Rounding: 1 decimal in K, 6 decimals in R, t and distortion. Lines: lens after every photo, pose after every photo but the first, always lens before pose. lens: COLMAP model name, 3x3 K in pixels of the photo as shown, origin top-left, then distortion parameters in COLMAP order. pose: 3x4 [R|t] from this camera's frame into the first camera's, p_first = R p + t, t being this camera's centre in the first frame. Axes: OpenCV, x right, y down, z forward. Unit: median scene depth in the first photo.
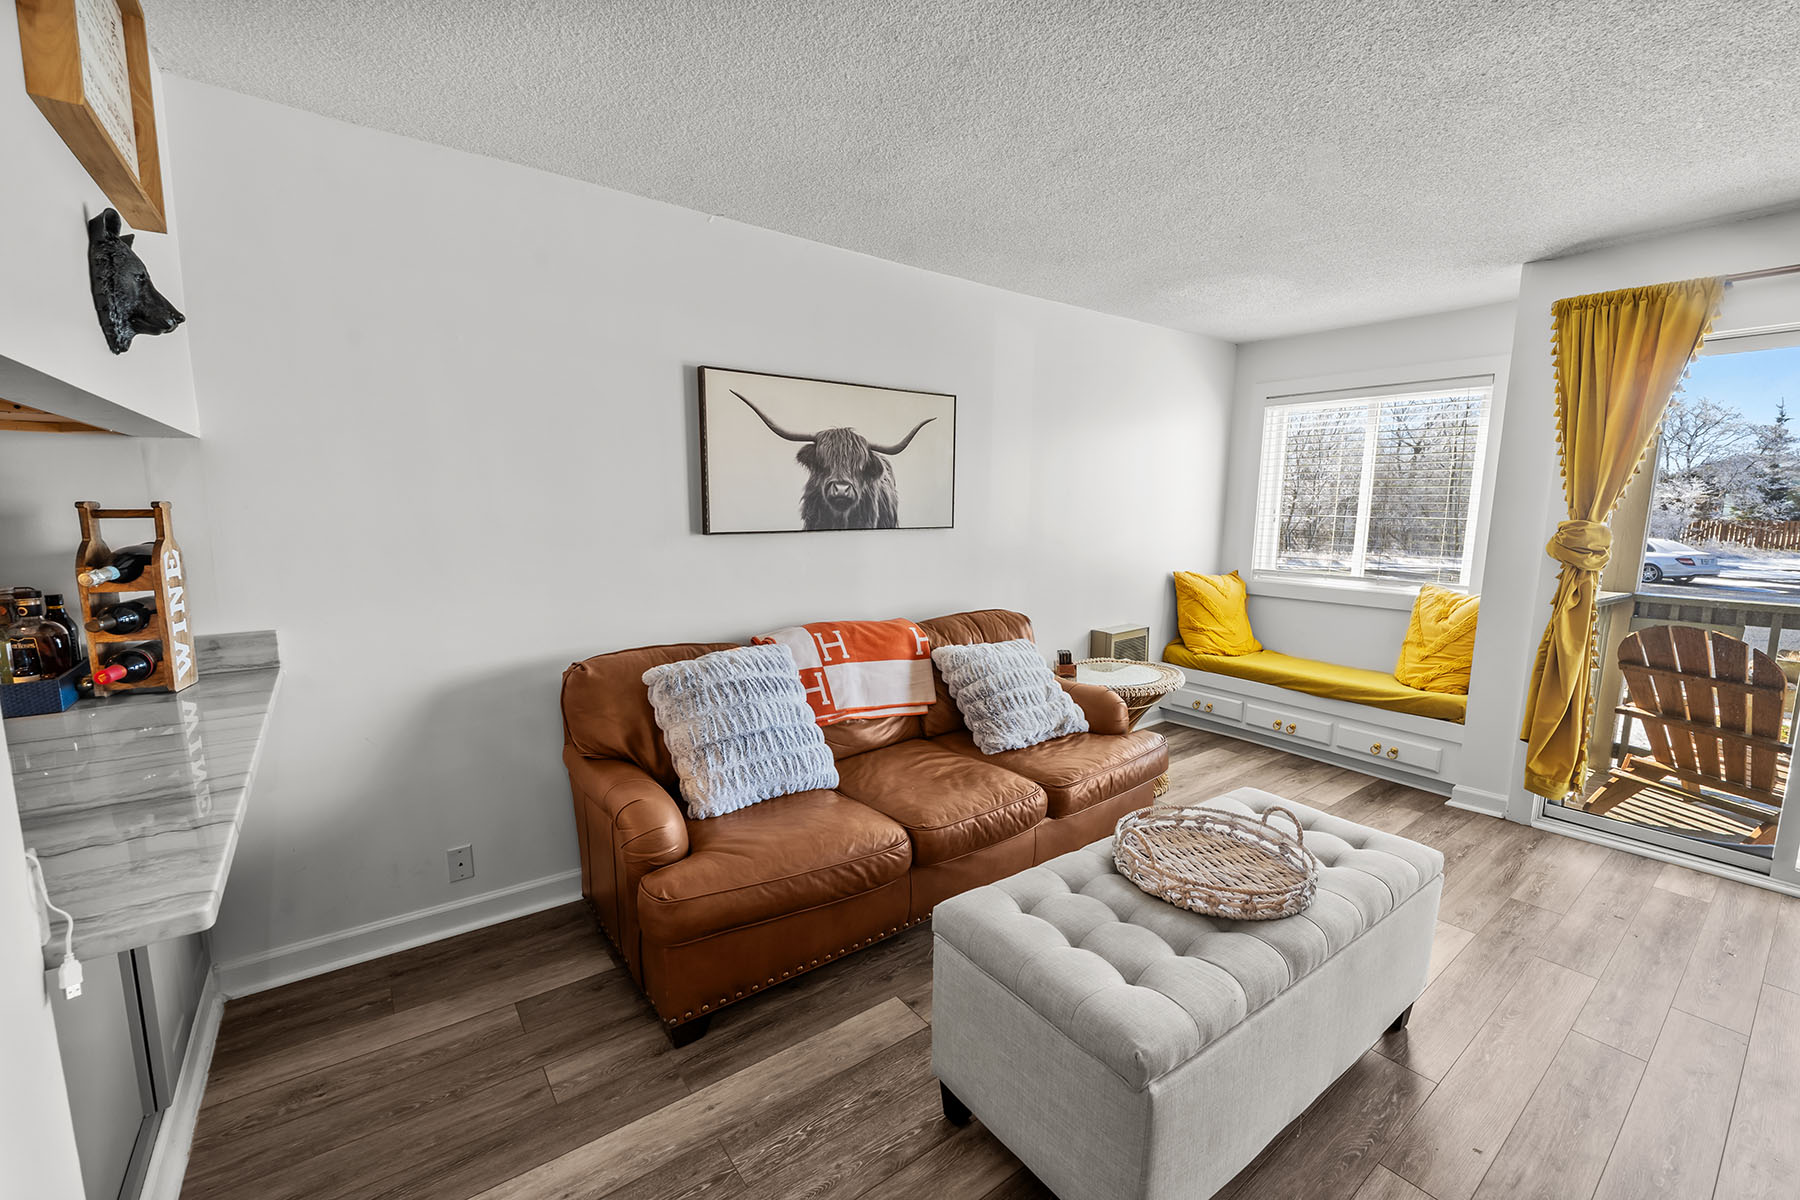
lens RADIAL K [[732.9, 0, 918.5], [0, 732.9, 589.0], [0, 0, 1]] dist [-0.006110, 0.000896]
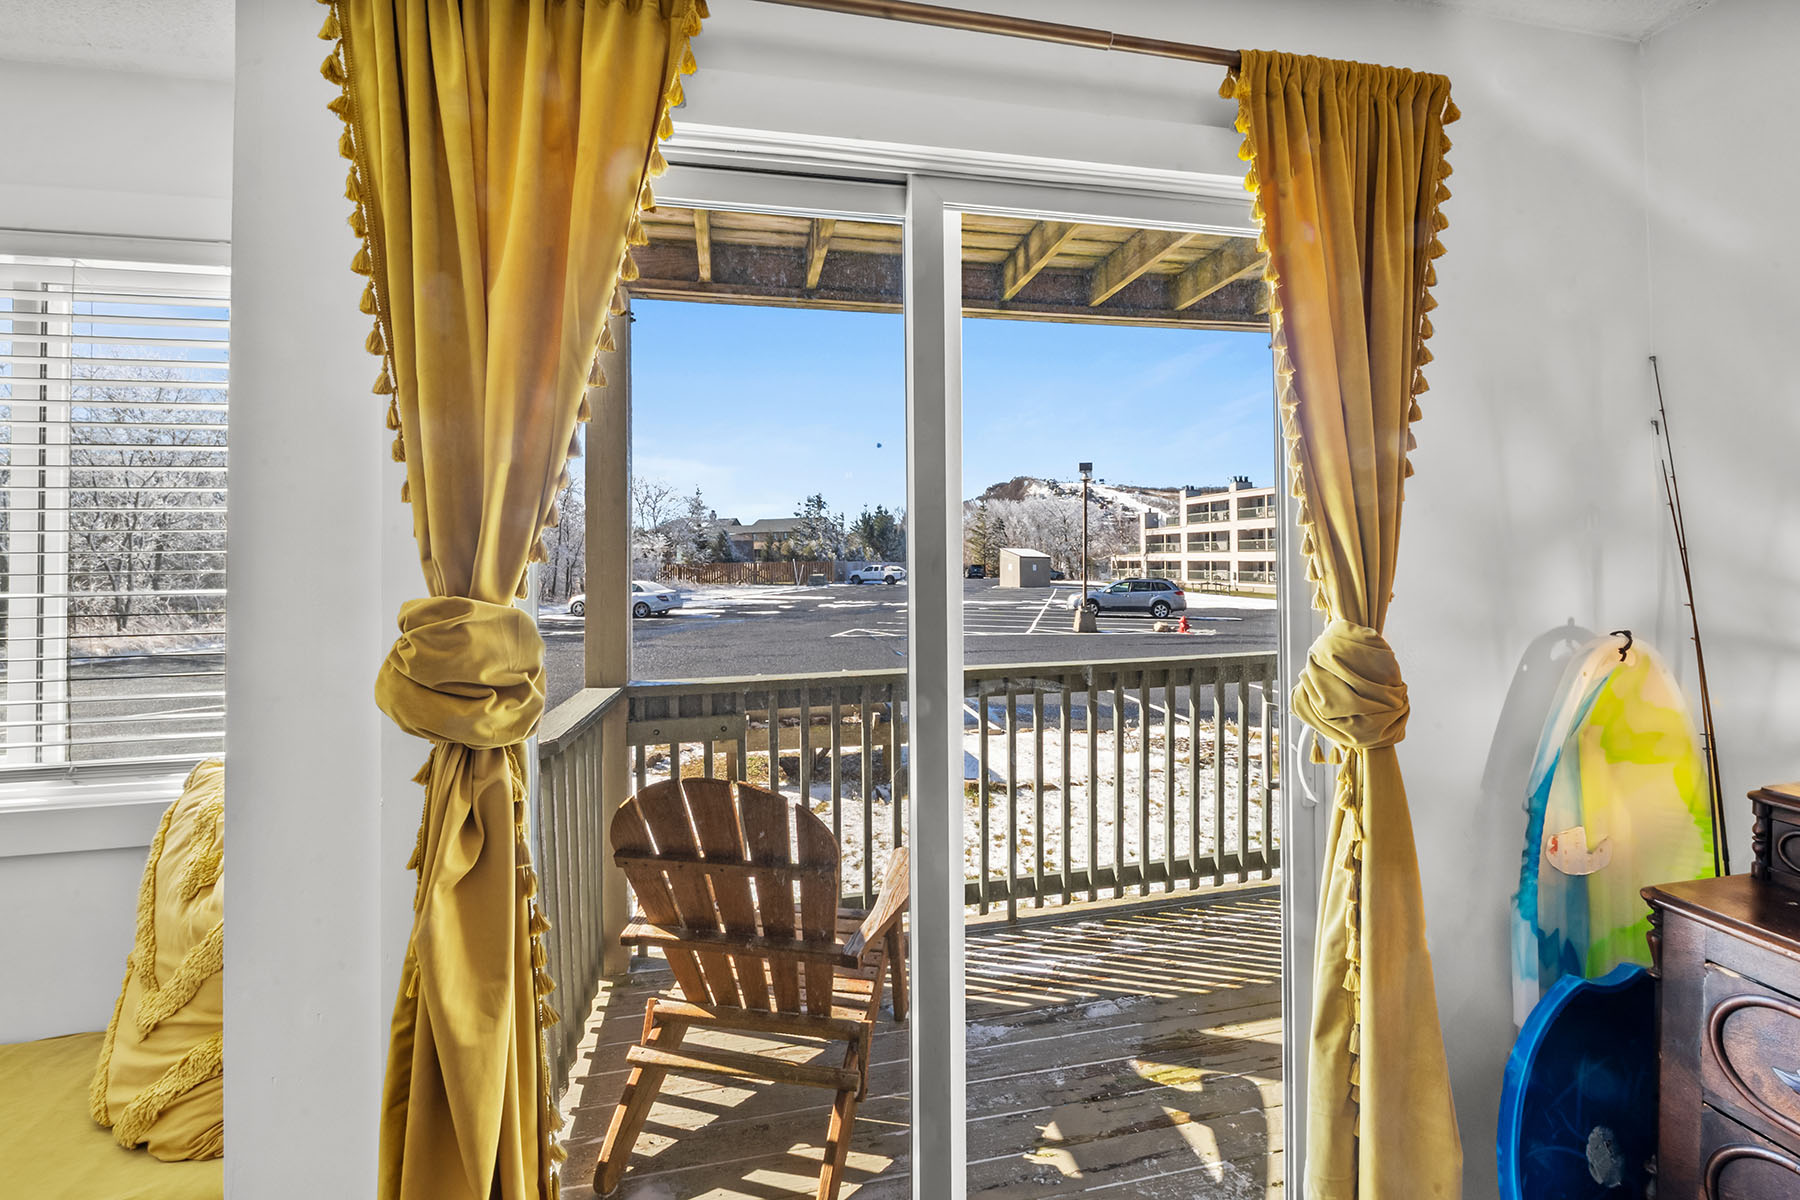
lens RADIAL K [[732.9, 0, 888.7], [0, 732.9, 573.4], [0, 0, 1]] dist [-0.006110, 0.000896]
pose [[0.440377, -0.038328, 0.896994, 0.687037], [0.122500, 0.992310, -0.017740, -0.073663], [-0.889416, 0.117694, 0.441686, 0.671783]]
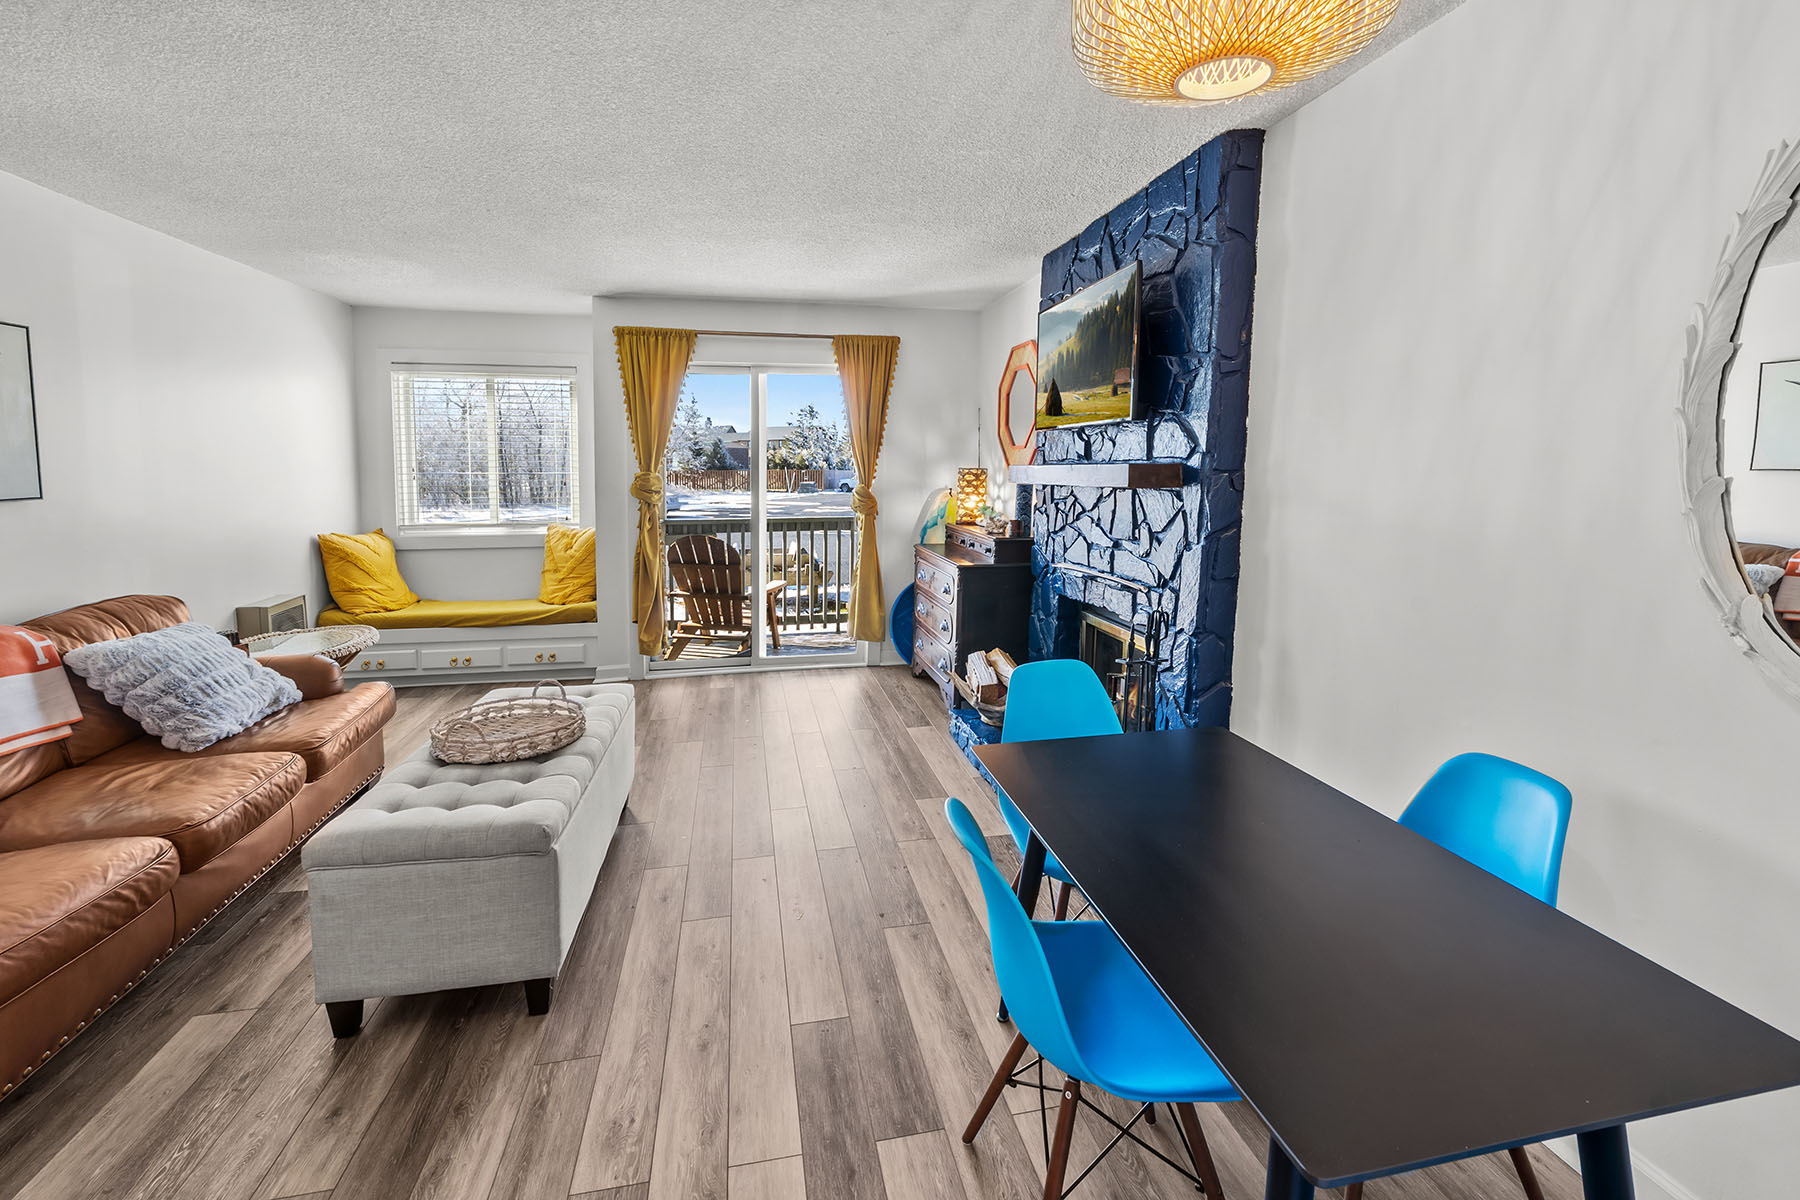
lens RADIAL K [[732.9, 0, 877.5], [0, 732.9, 534.2], [0, 0, 1]] dist [-0.006110, 0.000896]
pose [[0.449458, -0.094412, 0.888298, -0.252930], [0.109113, 0.992756, 0.050306, 0.010772], [-0.886613, 0.074315, 0.456503, -0.126495]]
